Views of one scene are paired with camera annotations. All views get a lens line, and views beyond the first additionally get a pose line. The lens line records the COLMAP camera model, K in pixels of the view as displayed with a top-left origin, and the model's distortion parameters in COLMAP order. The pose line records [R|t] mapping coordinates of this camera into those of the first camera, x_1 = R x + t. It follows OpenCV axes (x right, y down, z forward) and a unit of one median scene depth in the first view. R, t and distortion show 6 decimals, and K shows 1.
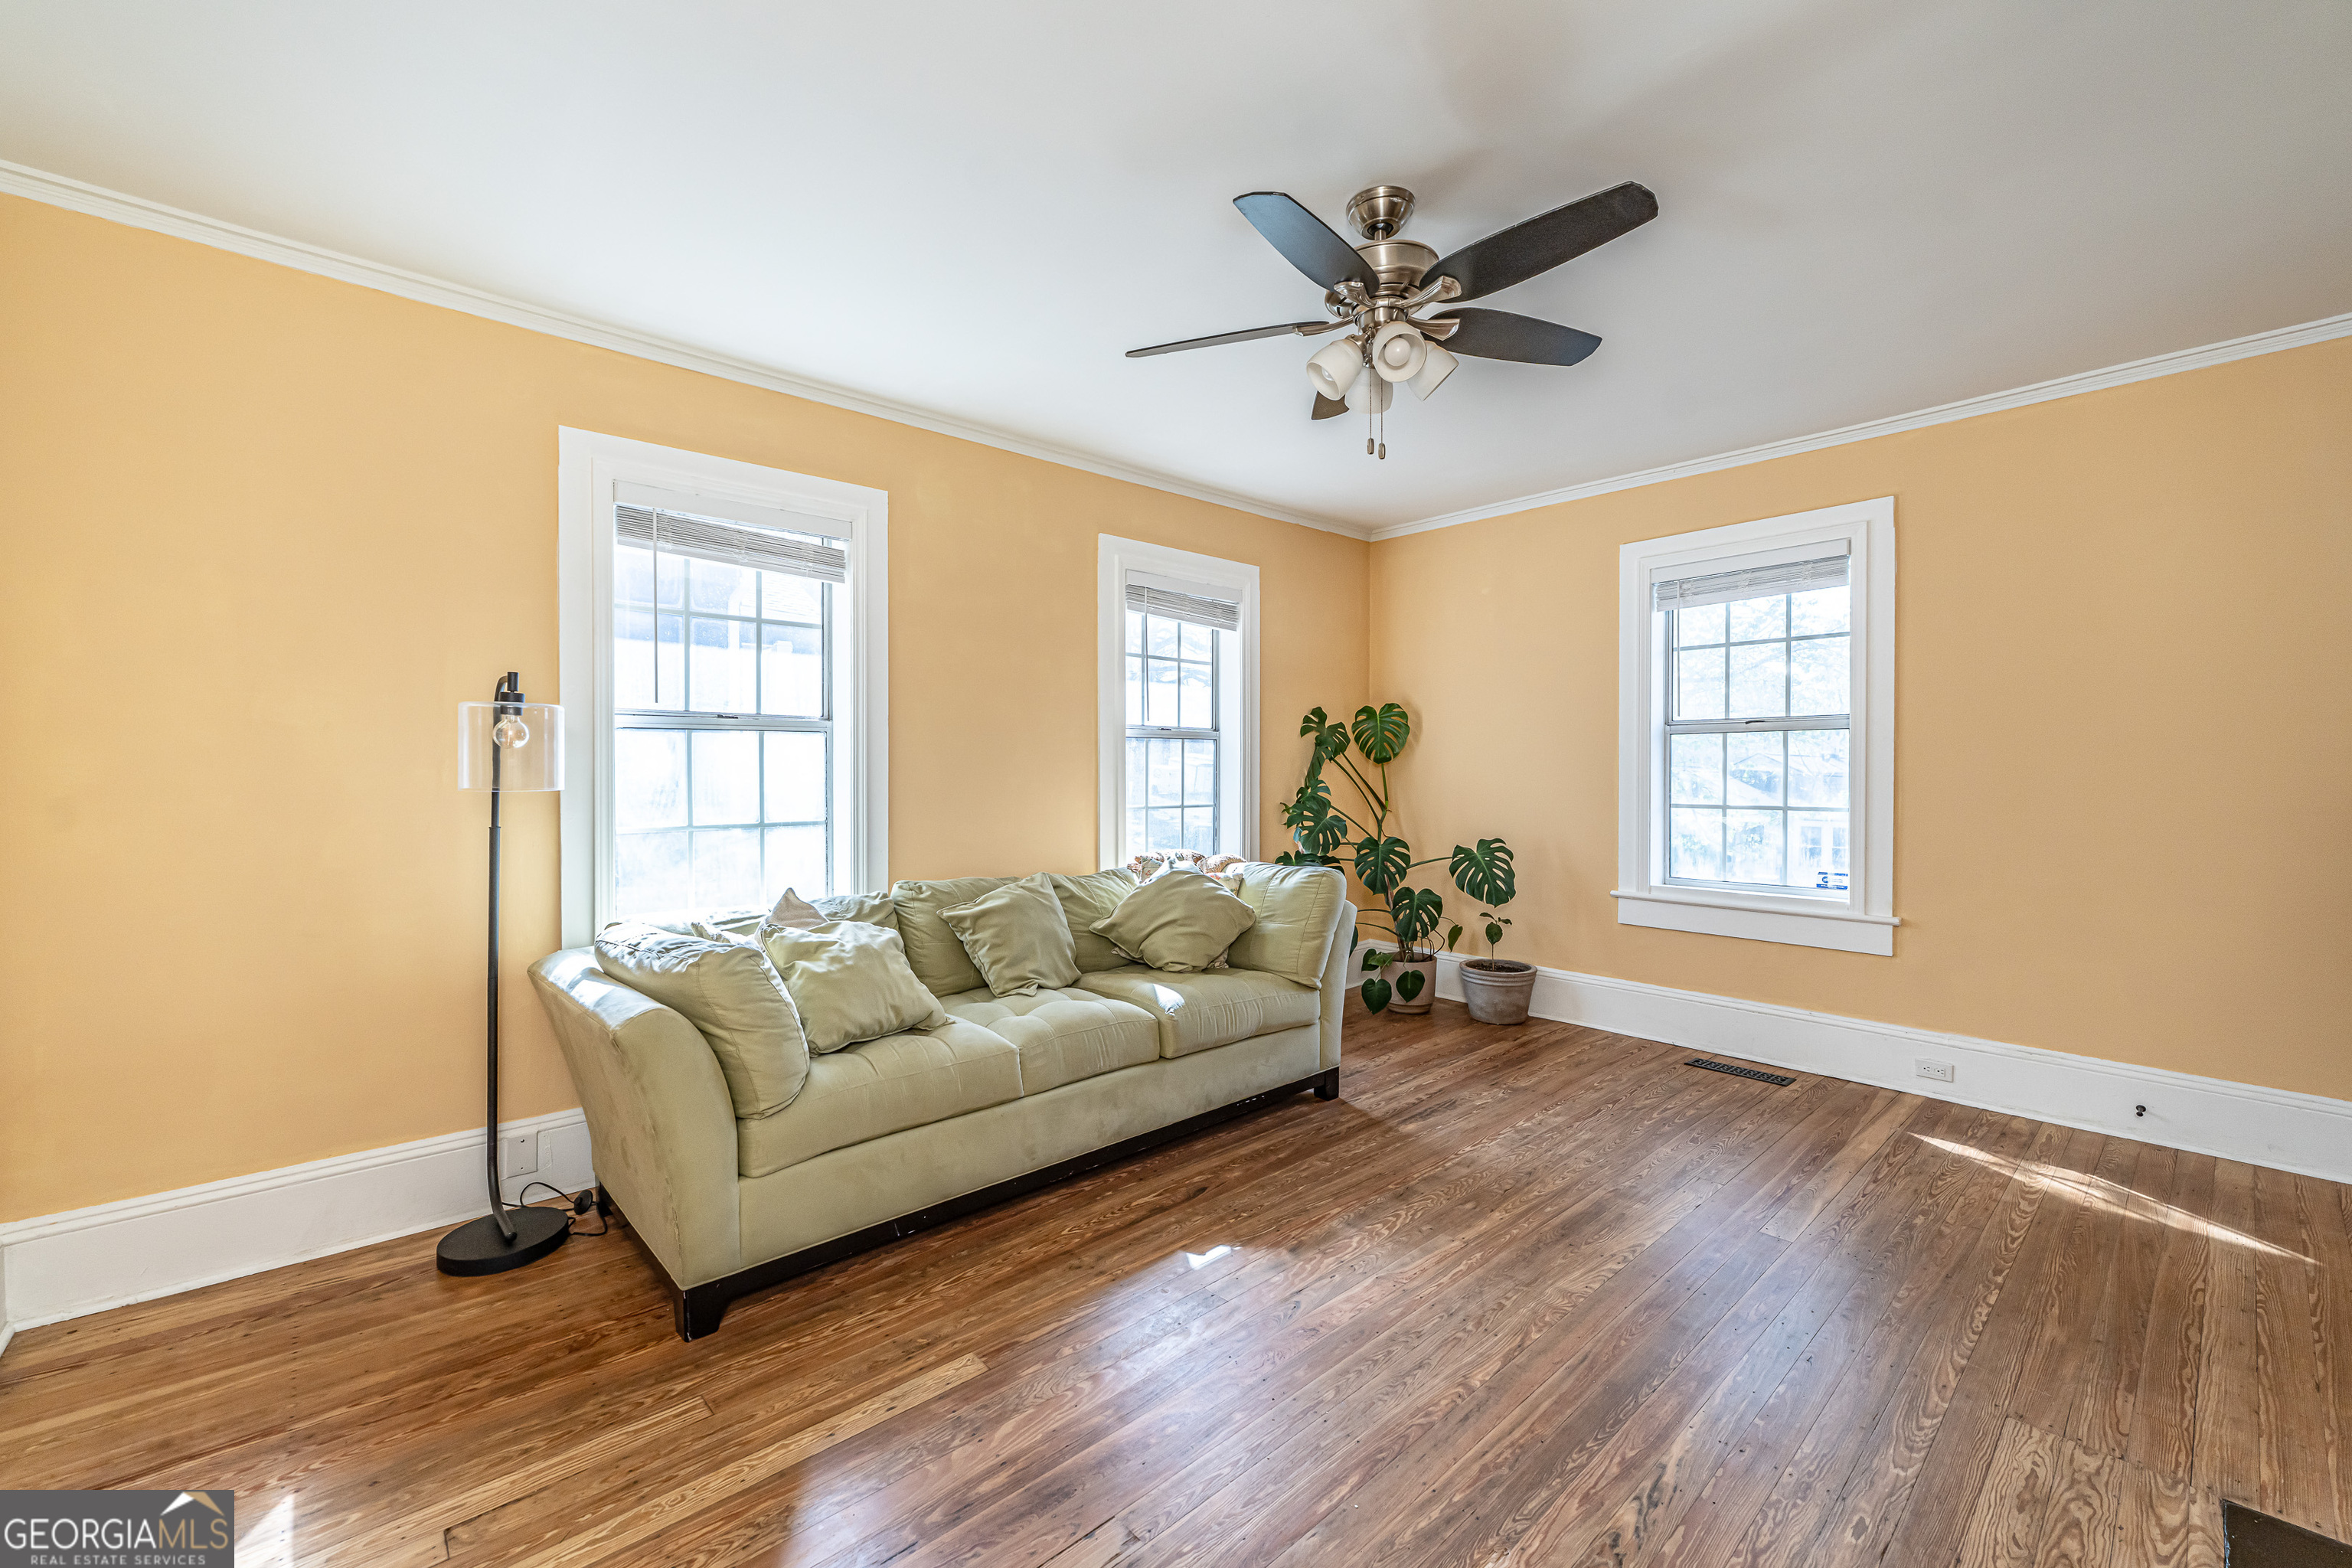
lens RADIAL K [[937.5, 0, 1170.7], [0, 937.5, 777.0], [0, 0, 1]] dist [-0.000234, -0.000177]
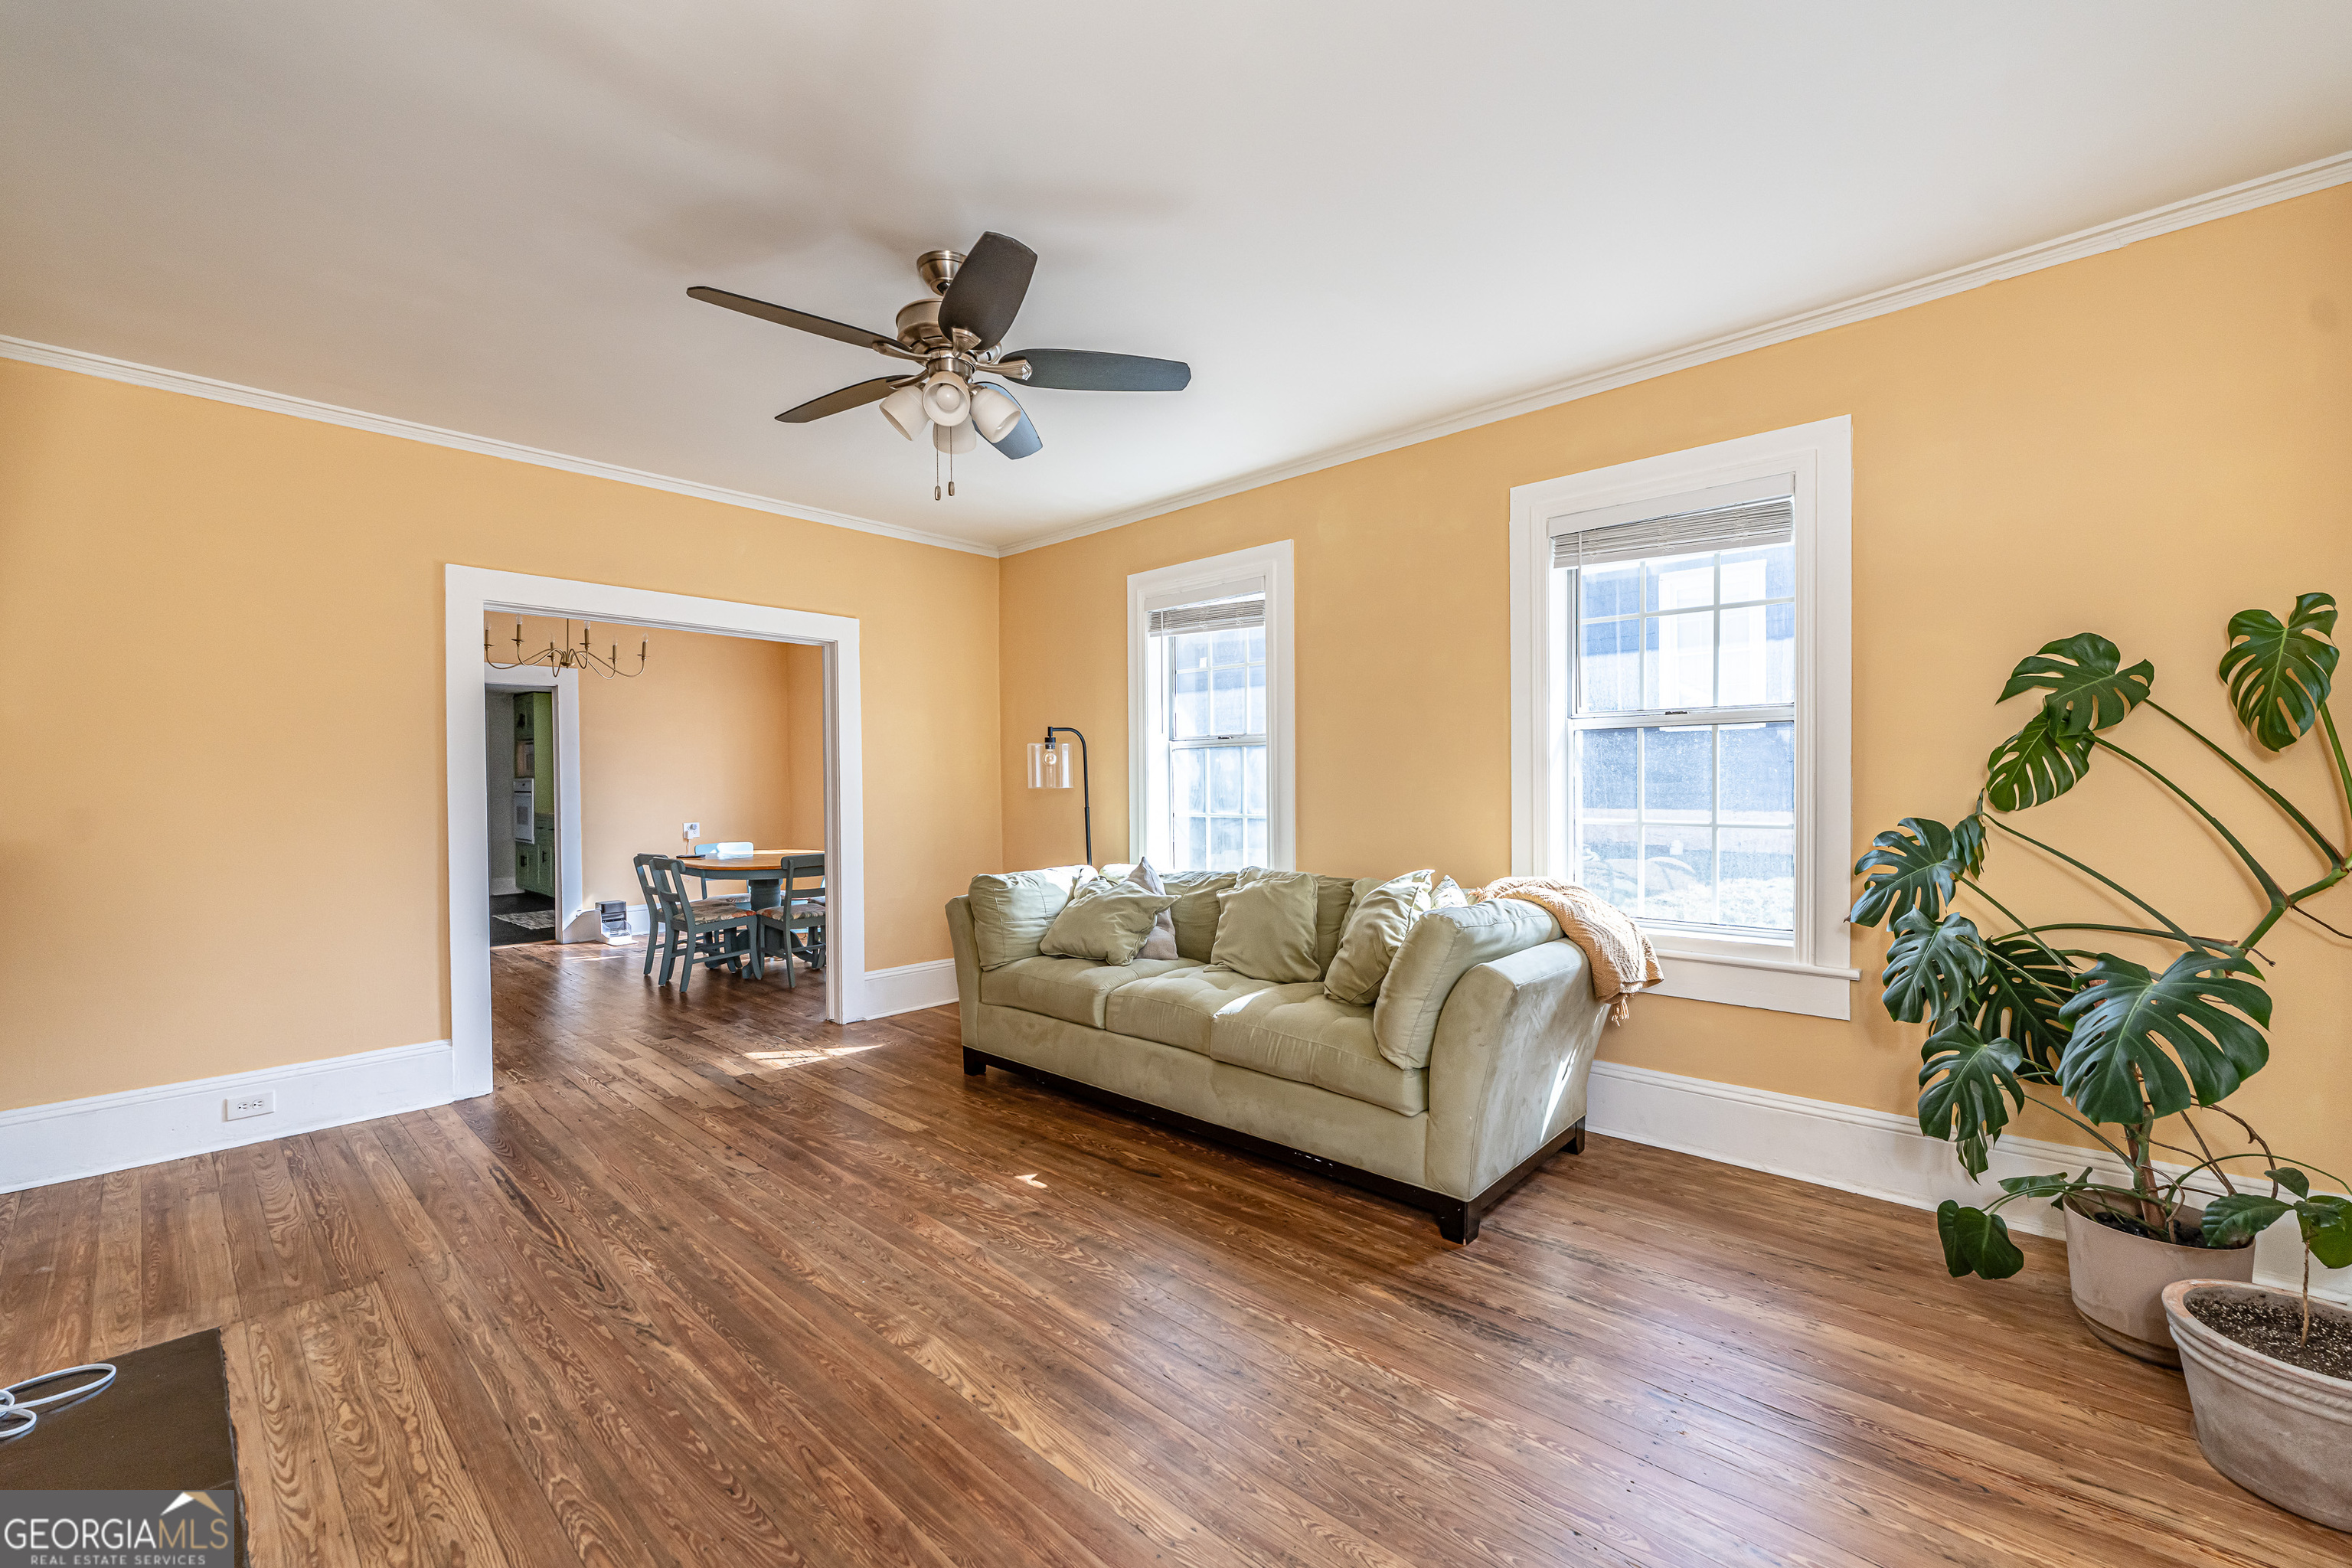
lens RADIAL K [[937.5, 0, 1172.2], [0, 937.5, 789.9], [0, 0, 1]] dist [-0.000234, -0.000177]
pose [[0.100248, 0.014030, -0.994864, 1.043519], [0.004300, 0.999885, 0.014534, -0.008015], [0.994953, -0.005735, 0.100176, 0.887385]]
